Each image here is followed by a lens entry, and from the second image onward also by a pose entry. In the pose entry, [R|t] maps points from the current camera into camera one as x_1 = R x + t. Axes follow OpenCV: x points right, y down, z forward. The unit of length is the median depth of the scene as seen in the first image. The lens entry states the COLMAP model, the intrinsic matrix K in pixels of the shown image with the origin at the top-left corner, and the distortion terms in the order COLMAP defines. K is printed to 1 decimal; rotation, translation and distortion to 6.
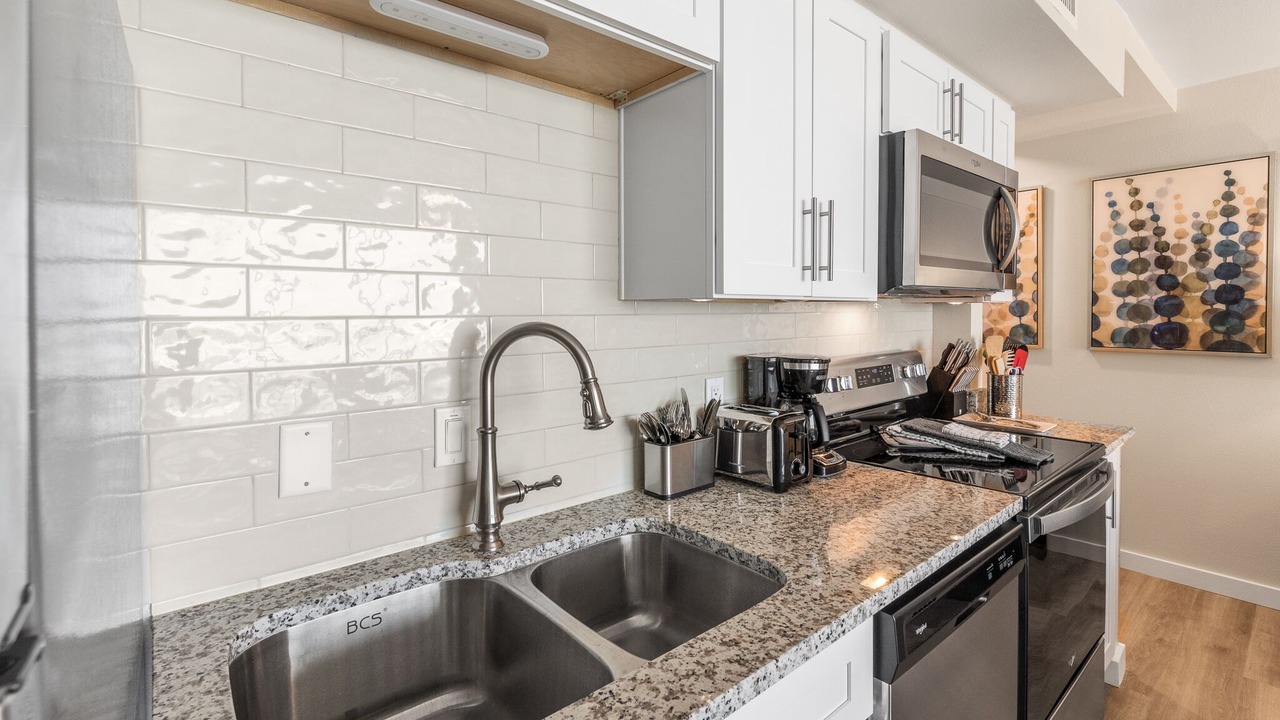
lens RADIAL K [[548.9, 0, 641.7], [0, 548.9, 319.8], [0, 0, 1]] dist [0.000214, 0.000427]
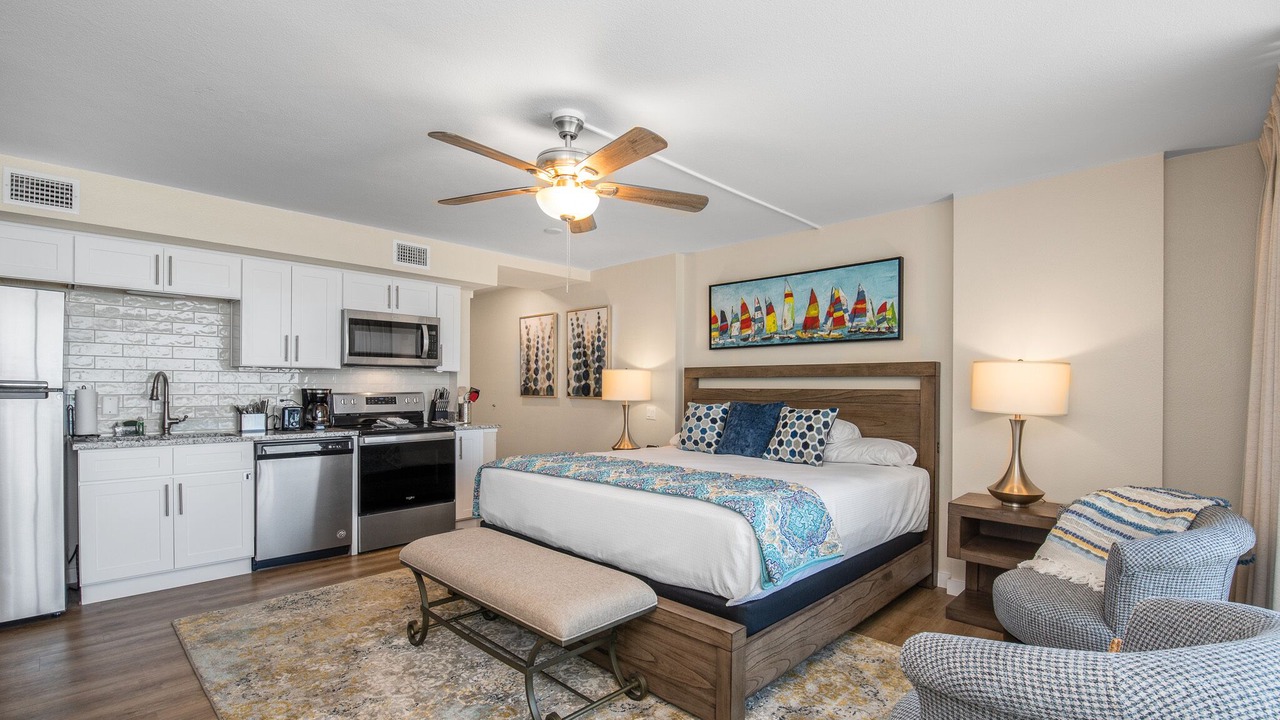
lens RADIAL K [[561.9, 0, 633.8], [0, 561.9, 388.3], [0, 0, 1]] dist [-0.019961, -0.000256]
pose [[0.994886, 0.010384, 0.100469, 0.958587], [-0.008880, 0.999842, -0.015405, 0.056896], [-0.100613, 0.014434, 0.994821, -1.159688]]
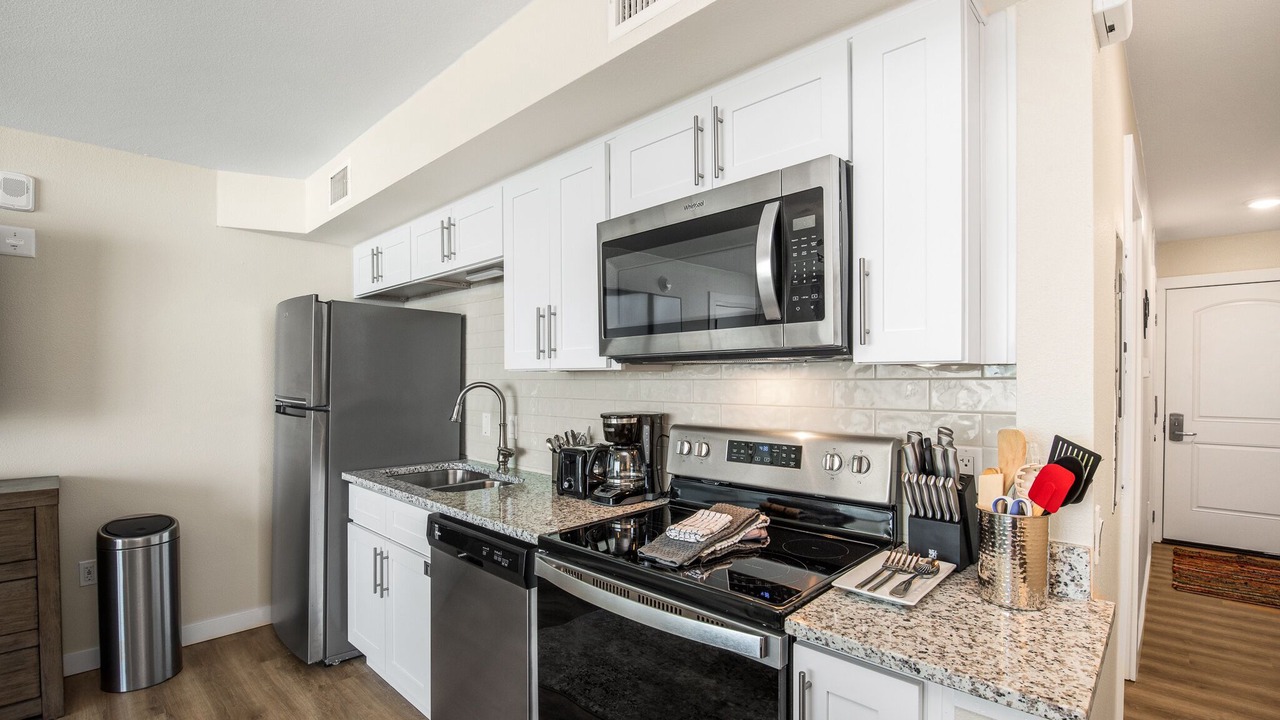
lens RADIAL K [[561.9, 0, 633.8], [0, 561.9, 388.3], [0, 0, 1]] dist [-0.019961, -0.000256]
pose [[0.110686, 0.023535, -0.993577, 0.950123], [-0.015013, 0.999645, 0.022006, -0.011922], [0.993742, 0.012481, 0.111000, 0.527639]]
